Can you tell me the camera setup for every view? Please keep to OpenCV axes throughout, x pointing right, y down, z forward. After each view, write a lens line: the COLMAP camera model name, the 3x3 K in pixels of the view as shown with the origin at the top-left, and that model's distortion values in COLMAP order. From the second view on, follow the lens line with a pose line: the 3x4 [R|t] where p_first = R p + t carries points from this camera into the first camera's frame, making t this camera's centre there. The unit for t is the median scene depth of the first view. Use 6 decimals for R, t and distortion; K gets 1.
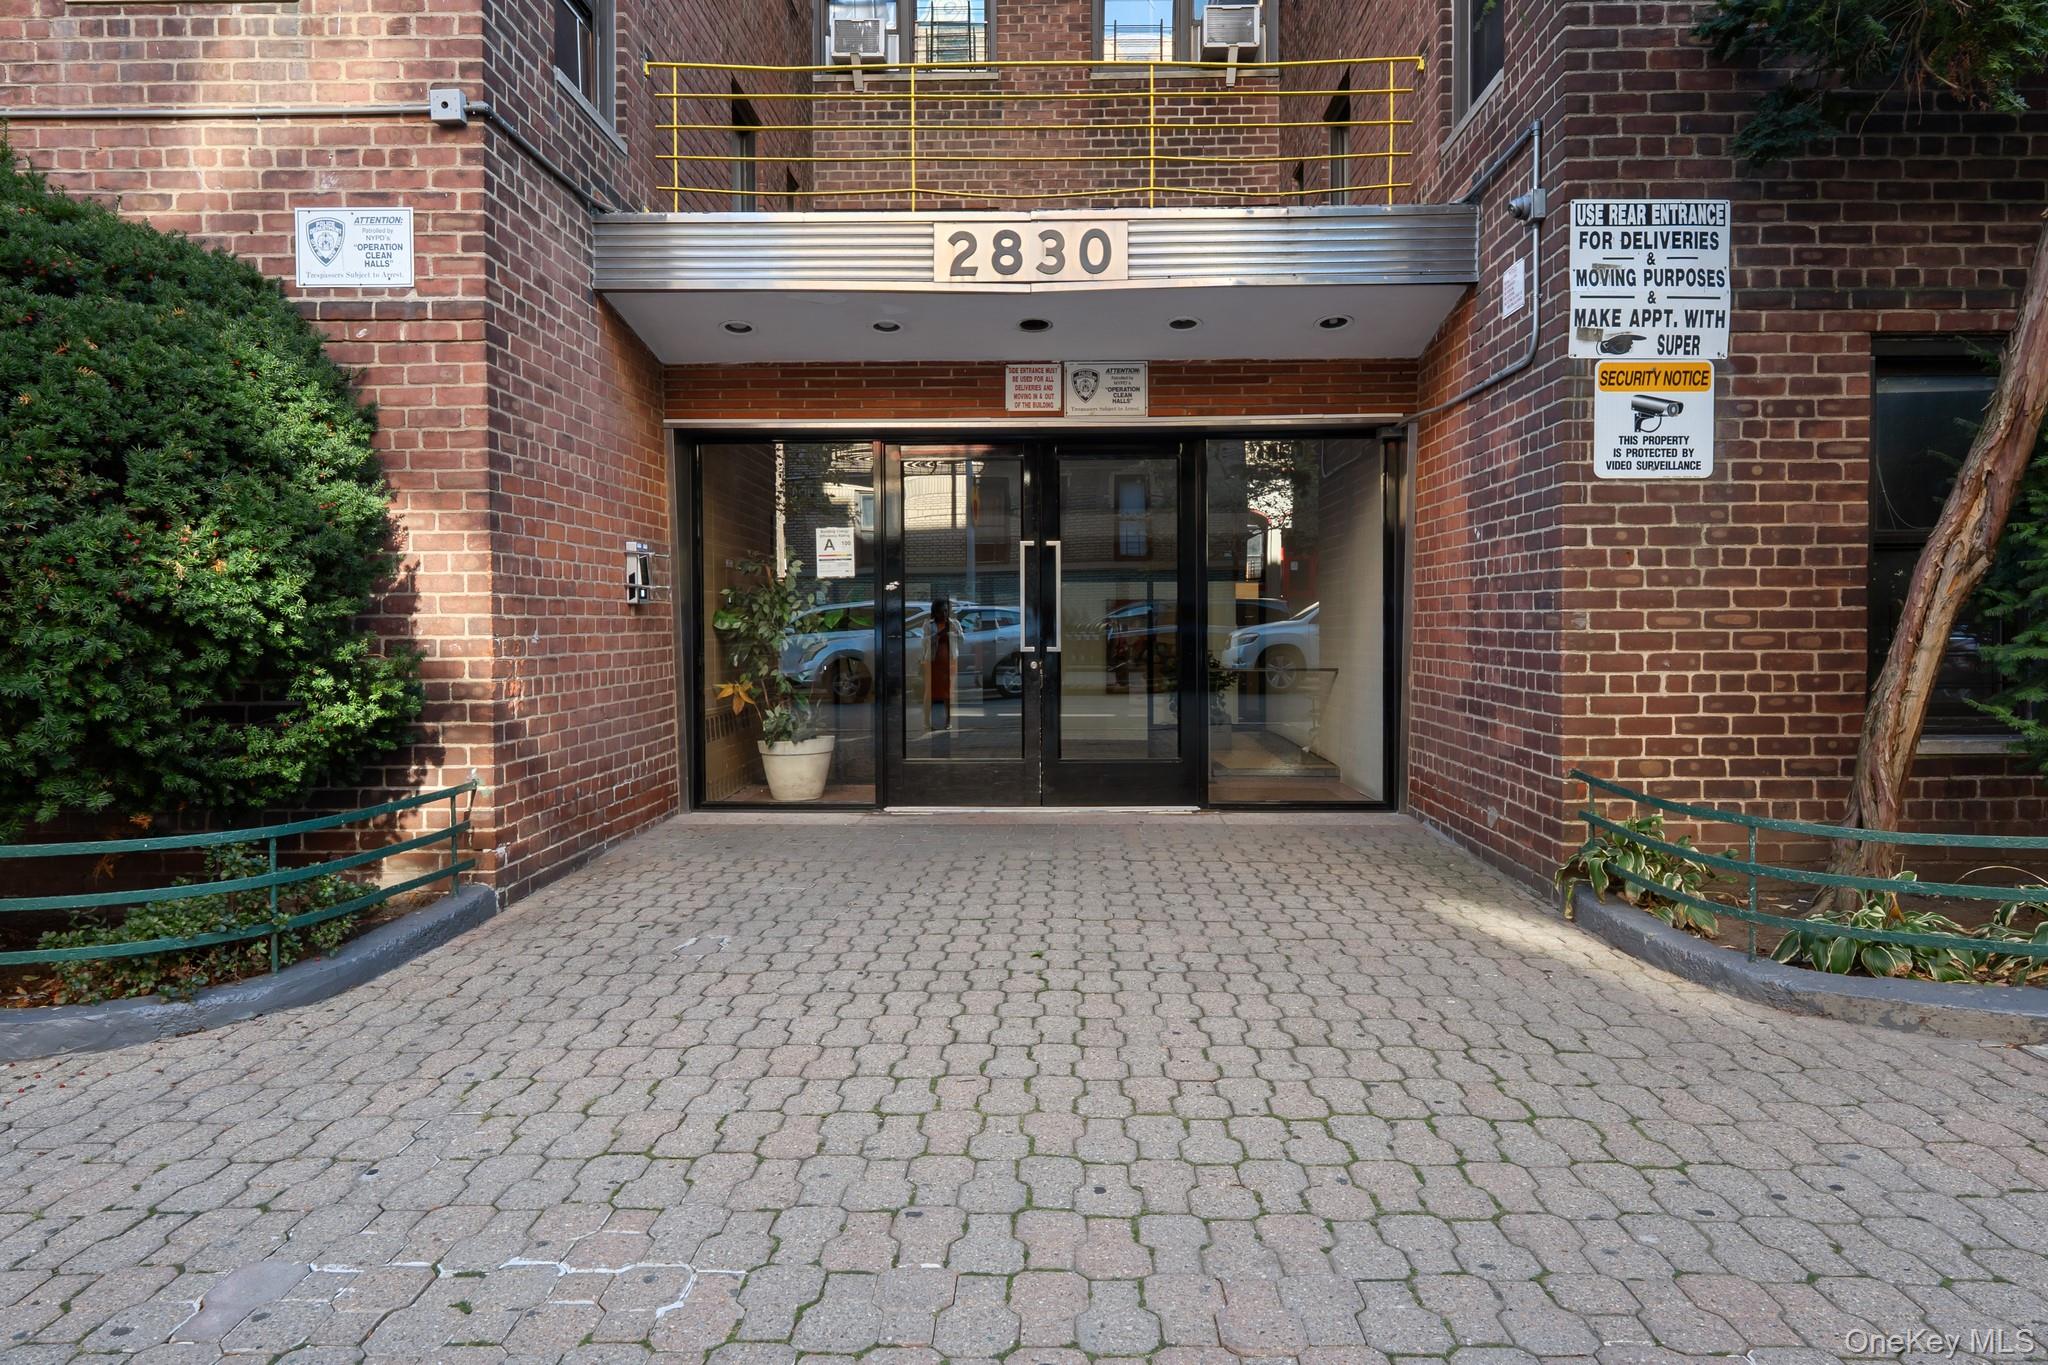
lens RADIAL K [[1247.4, 0, 1029.4], [0, 1247.4, 668.4], [0, 0, 1]] dist [0.002083, -0.001232]
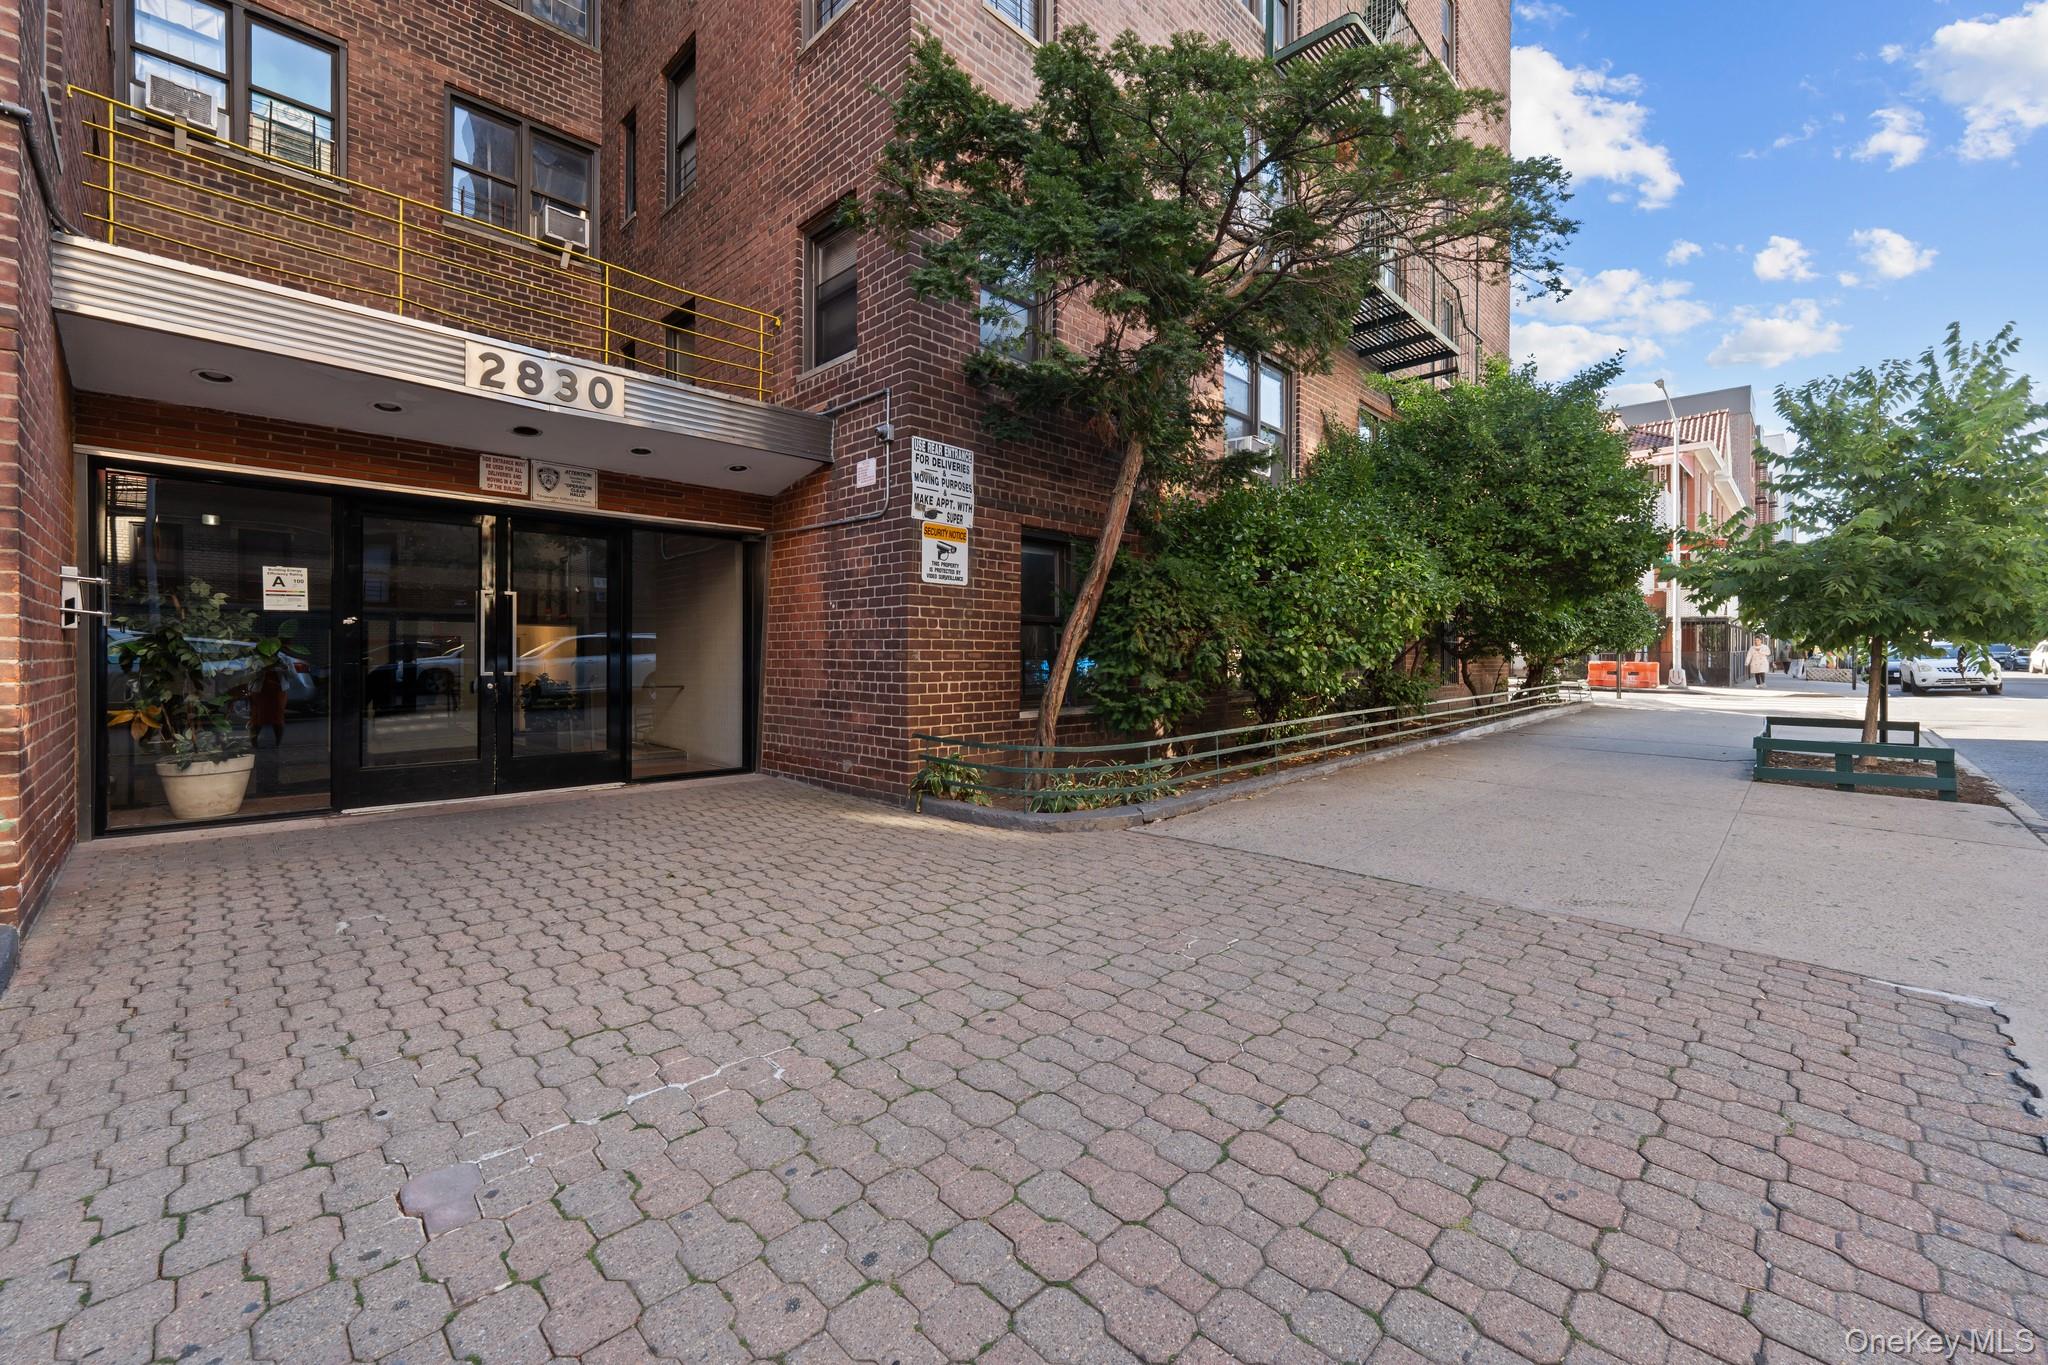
lens RADIAL K [[824.4, 0, 1023.8], [0, 824.4, 674.9], [0, 0, 1]] dist [0.000787, -0.000117]
pose [[0.691032, -0.007562, 0.722785, -0.361566], [0.018604, 0.999800, -0.007327, 0.003950], [-0.722585, 0.018510, 0.691034, 0.009304]]
